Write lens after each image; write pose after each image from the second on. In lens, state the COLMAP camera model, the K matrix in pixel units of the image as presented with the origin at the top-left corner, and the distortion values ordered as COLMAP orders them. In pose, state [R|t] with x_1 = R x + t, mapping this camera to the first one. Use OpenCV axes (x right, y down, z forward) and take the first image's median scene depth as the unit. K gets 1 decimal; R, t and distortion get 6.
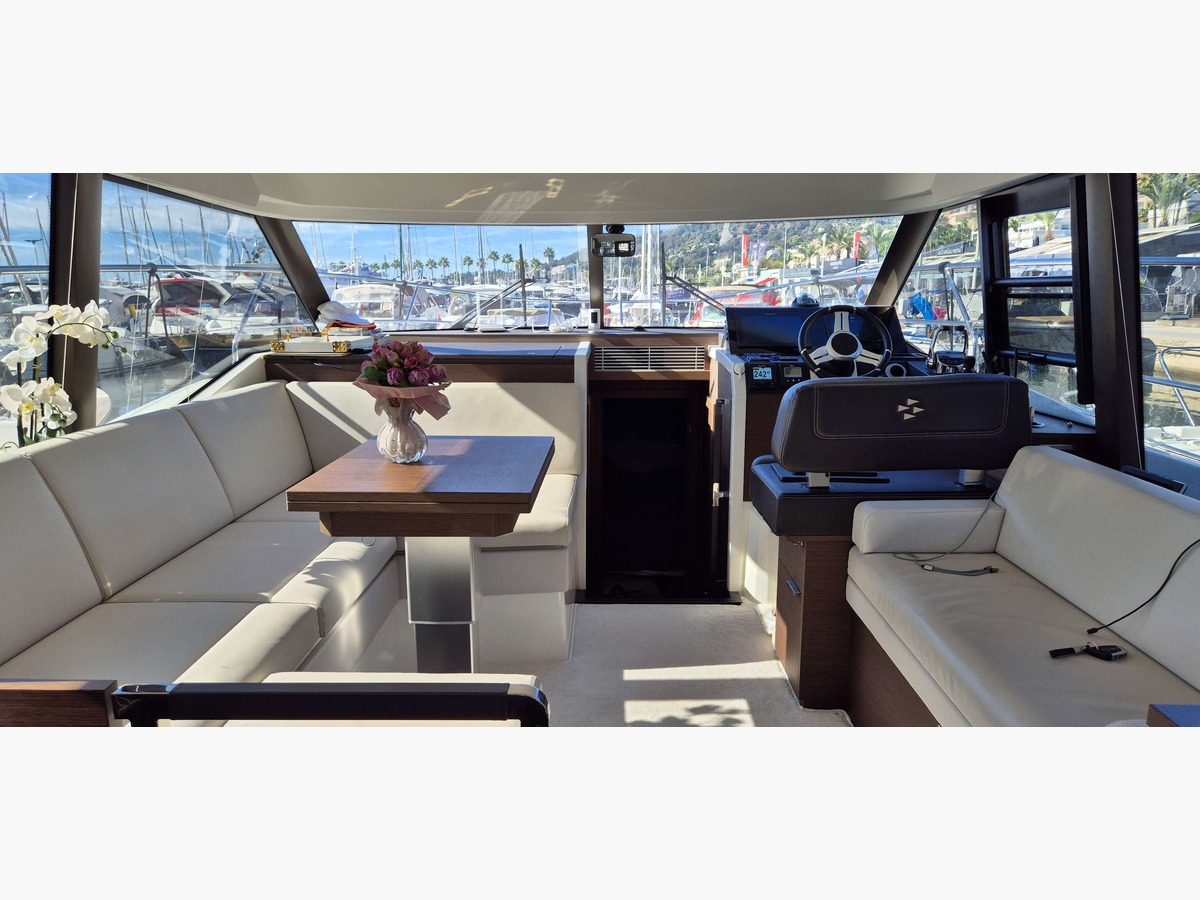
lens RADIAL K [[803.0, 0, 600.0], [0, 803.0, 450.0], [0, 0, 1]] dist [0.019245, 0.002285]
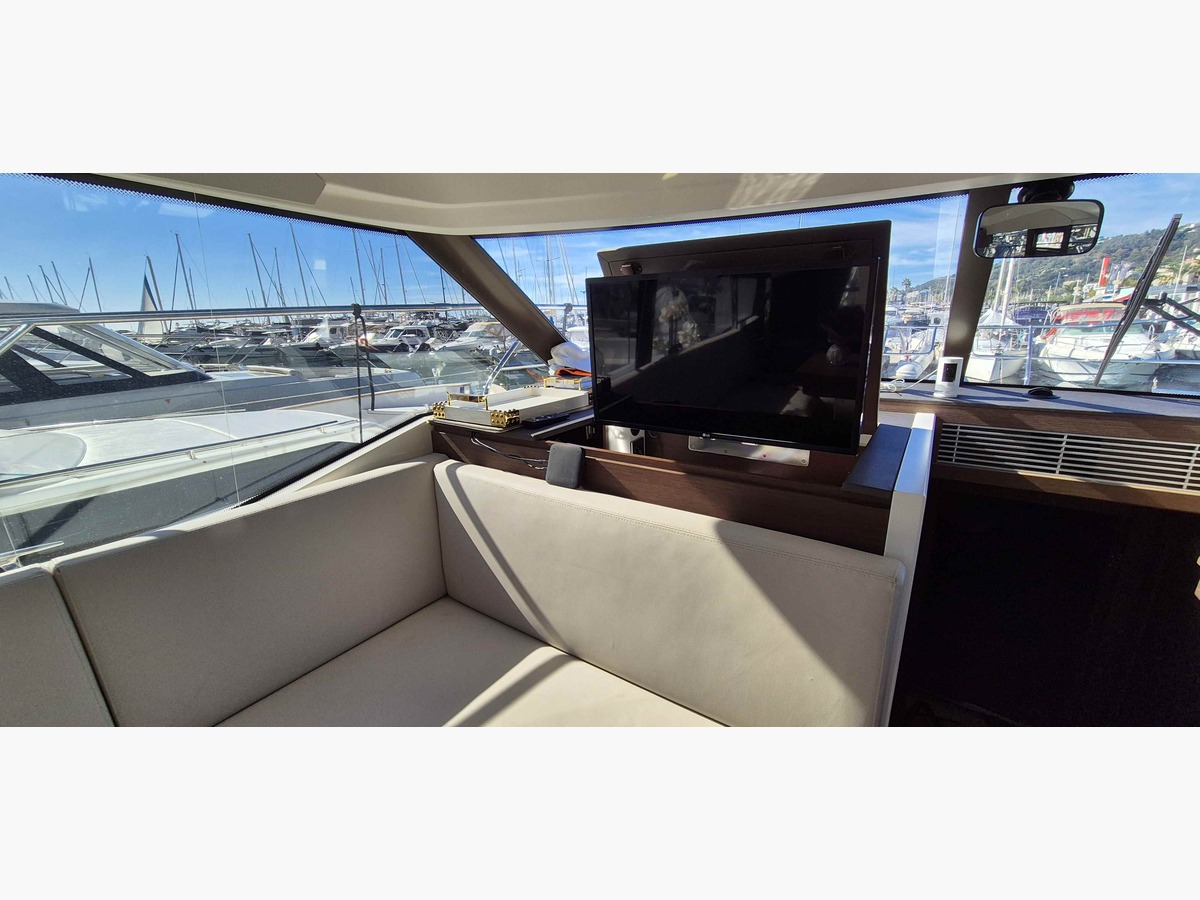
lens RADIAL K [[482.0, 0, 605.2], [0, 482.0, 444.8], [0, 0, 1]] dist [0.000926, 0.000292]
pose [[0.826255, 0.134102, -0.547101, -0.015407], [-0.094190, 0.990466, 0.100527, -0.123101], [0.555365, -0.031530, 0.831009, 0.556801]]
